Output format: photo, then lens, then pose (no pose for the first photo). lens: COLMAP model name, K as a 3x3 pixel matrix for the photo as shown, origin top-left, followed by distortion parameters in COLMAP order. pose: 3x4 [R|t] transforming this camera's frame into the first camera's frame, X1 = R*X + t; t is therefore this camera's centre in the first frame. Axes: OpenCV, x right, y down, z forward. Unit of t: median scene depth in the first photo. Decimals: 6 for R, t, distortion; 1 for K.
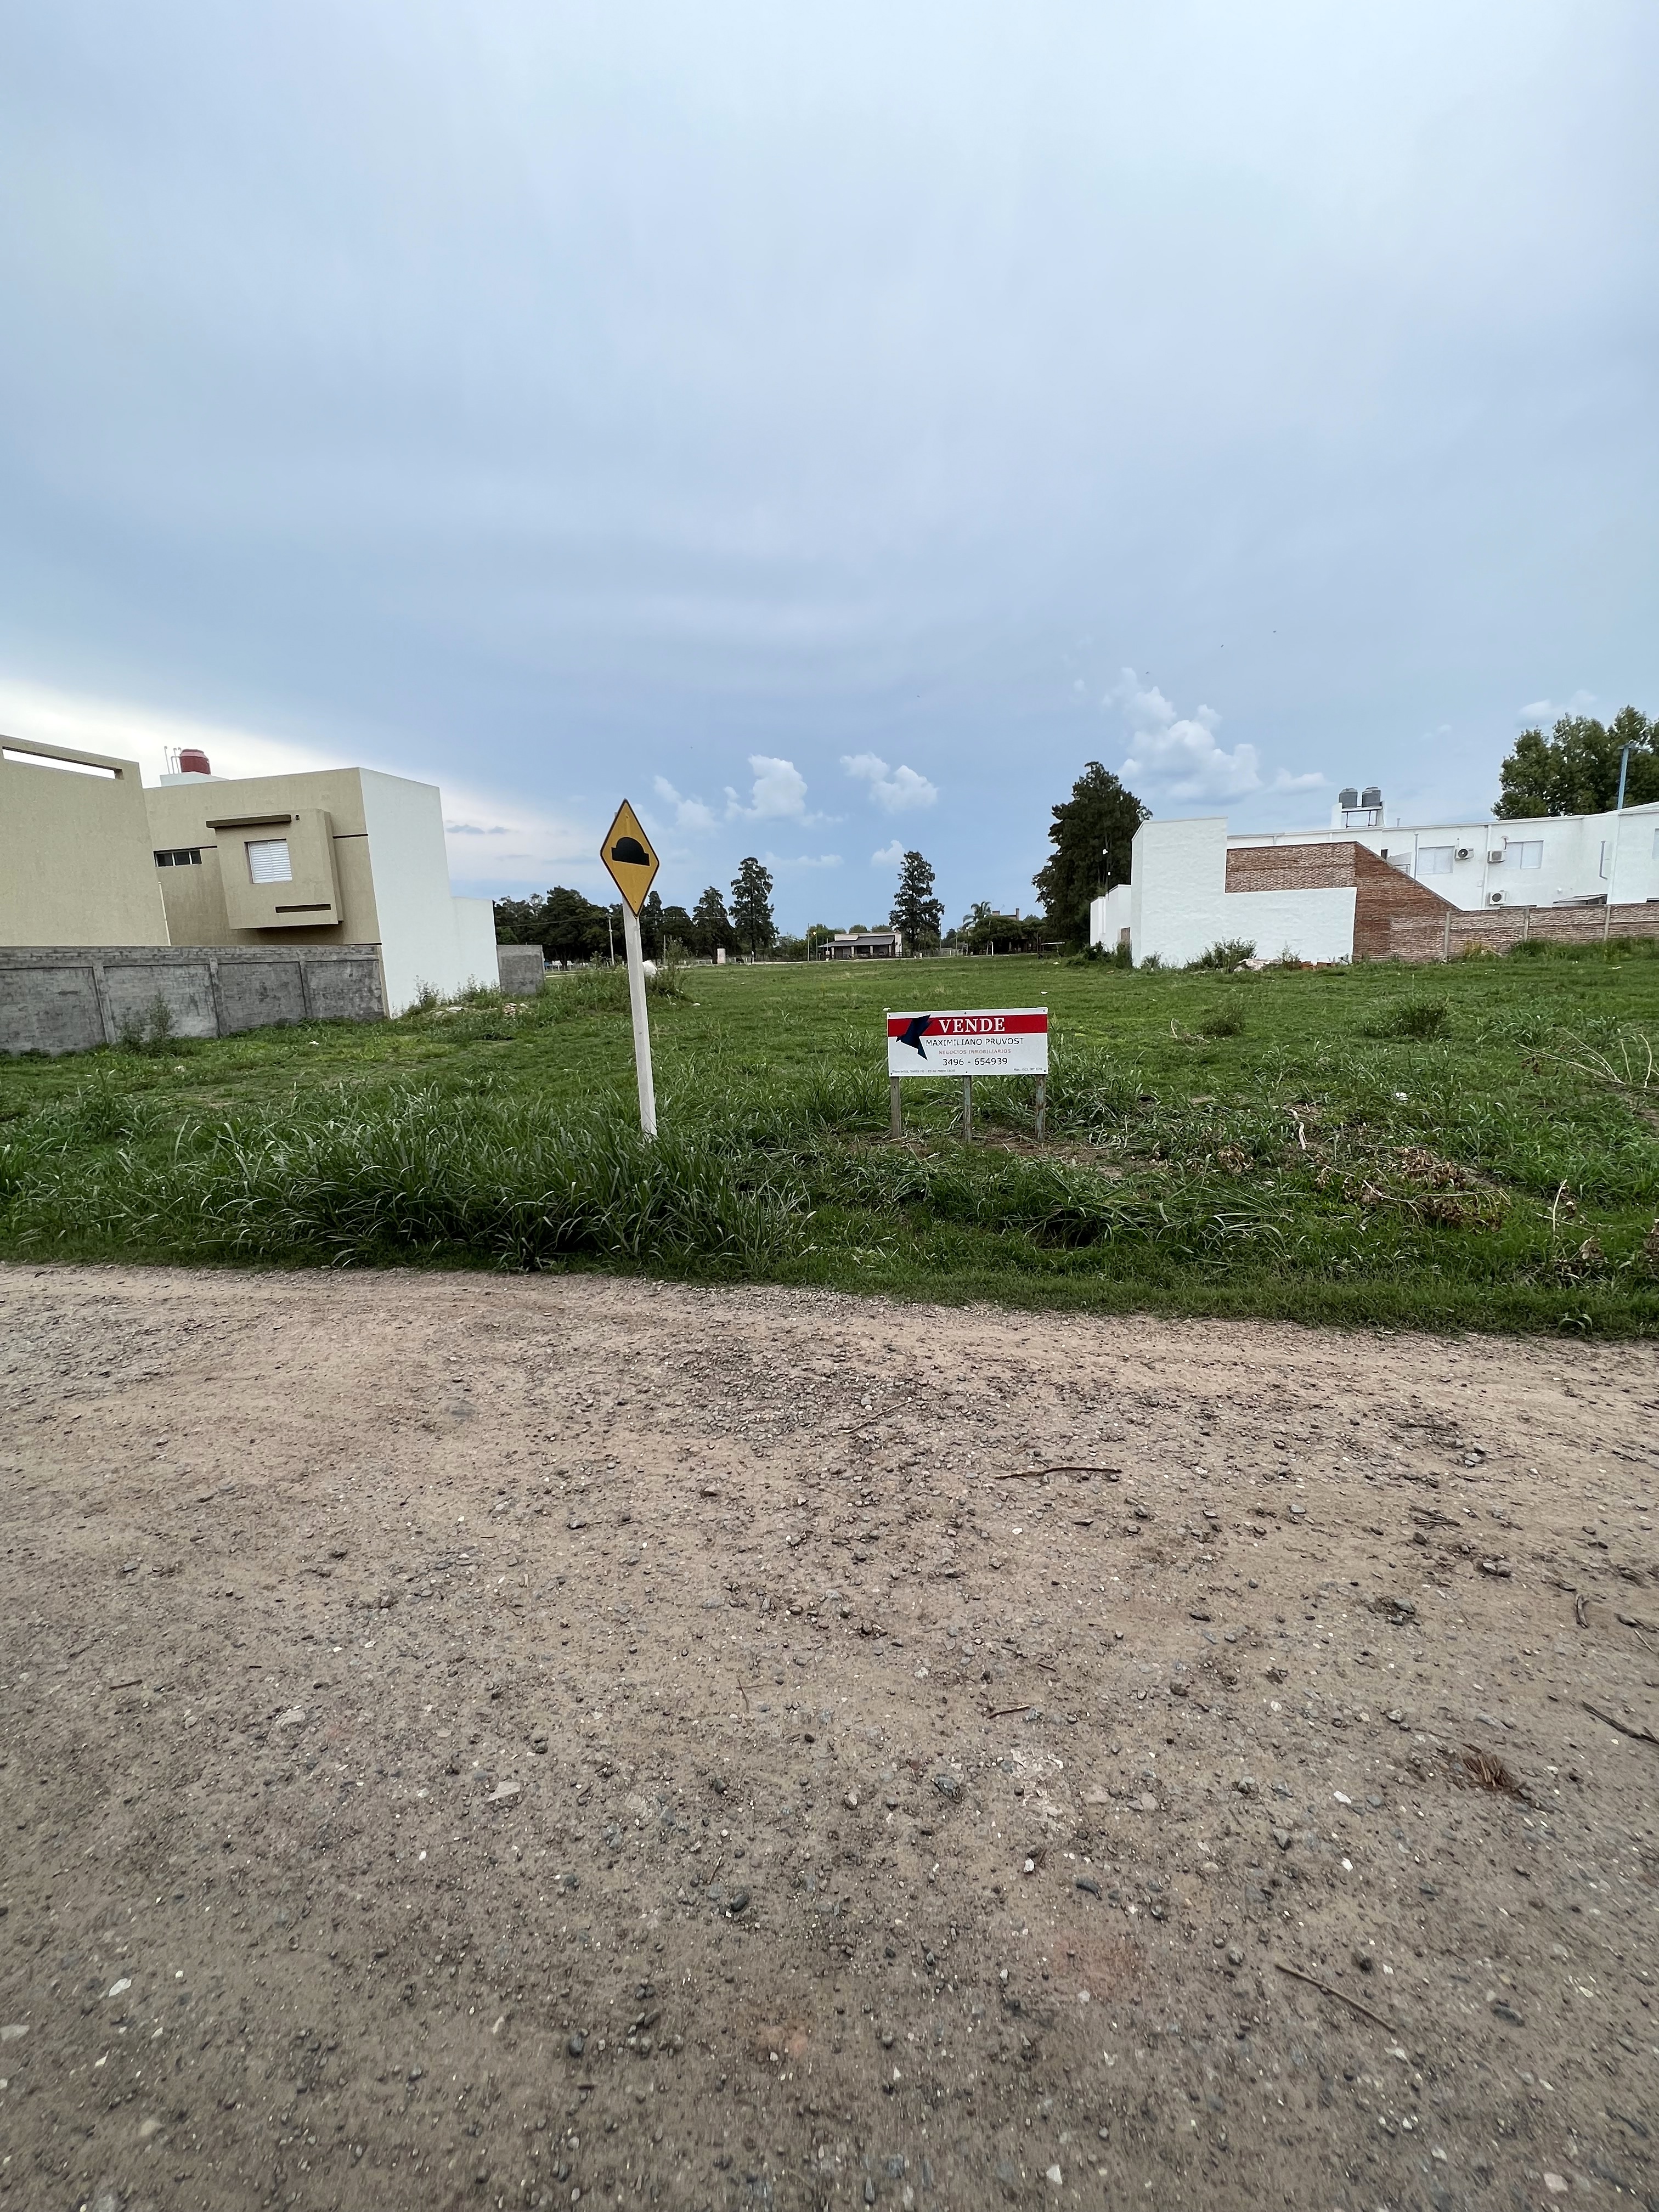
lens RADIAL K [[883.8, 0, 829.5], [0, 883.8, 1106.0], [0, 0, 1]] dist [-0.000338, 0.000143]
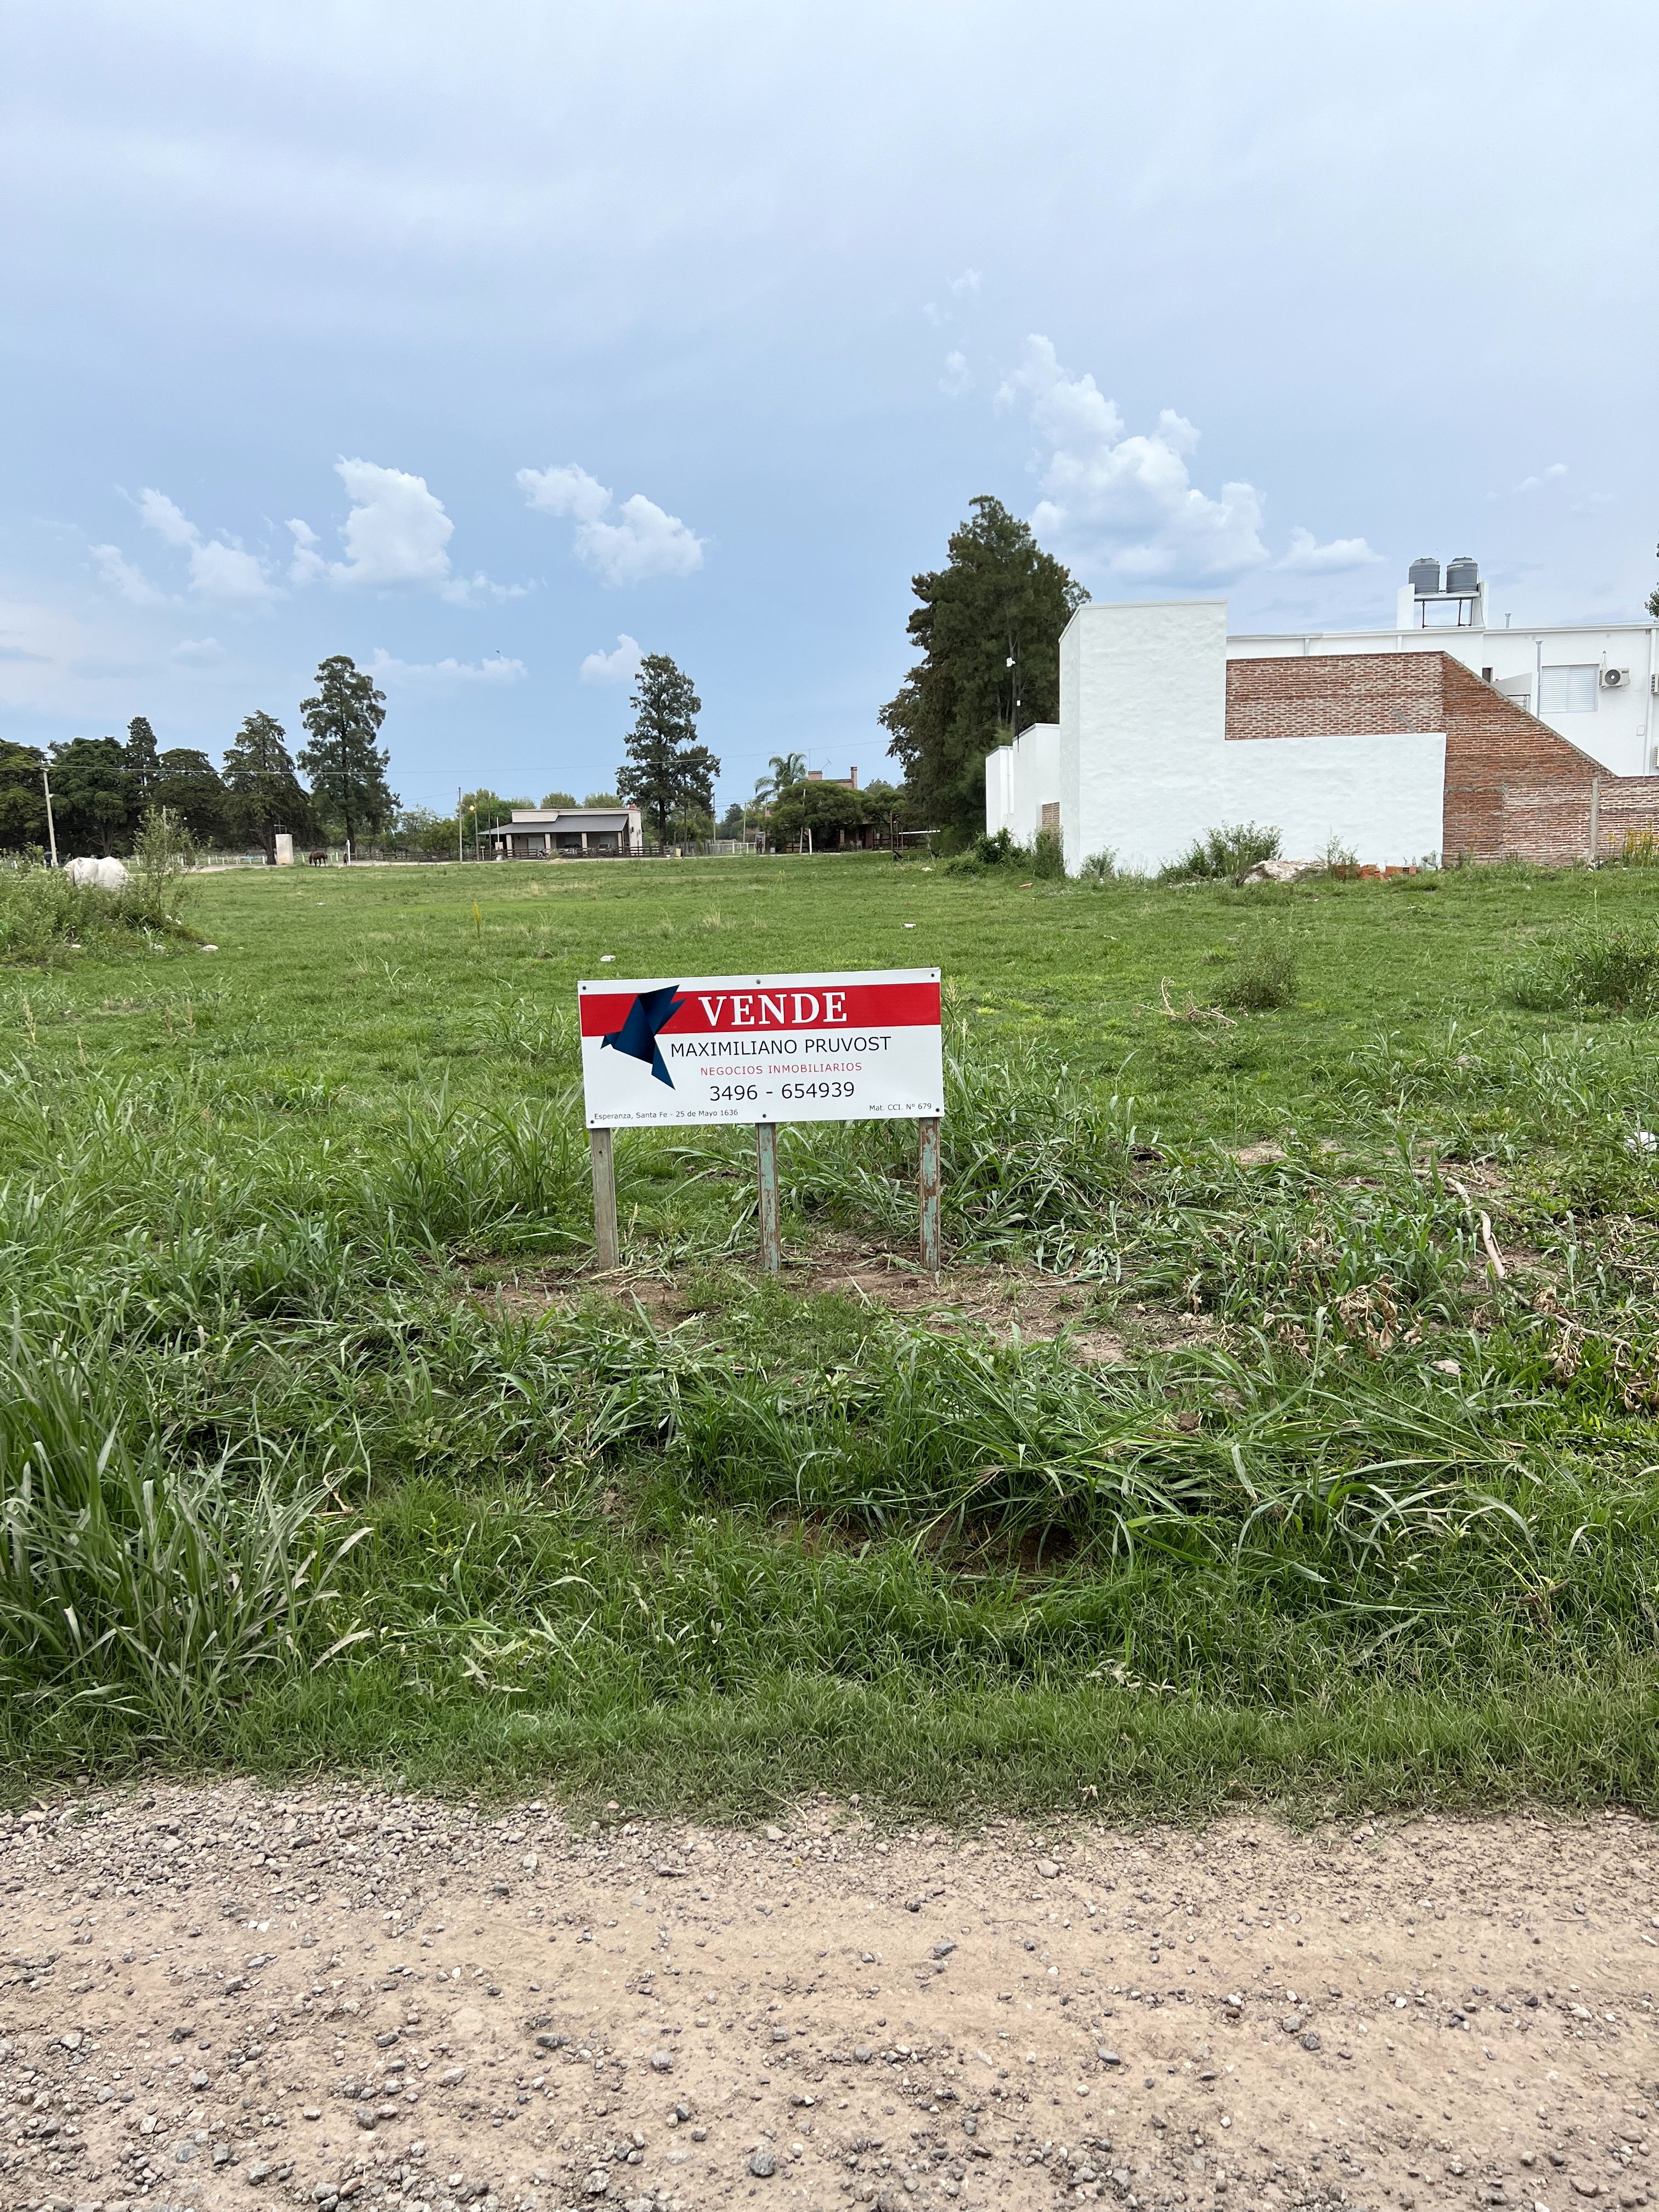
lens RADIAL K [[1645.0, 0, 818.7], [0, 1645.0, 1115.6], [0, 0, 1]] dist [0.116133, -0.221762]
pose [[0.982955, -0.022808, 0.182426, 0.021803], [0.024789, 0.999656, -0.008588, -0.020187], [-0.182168, 0.012964, 0.983182, 0.127800]]
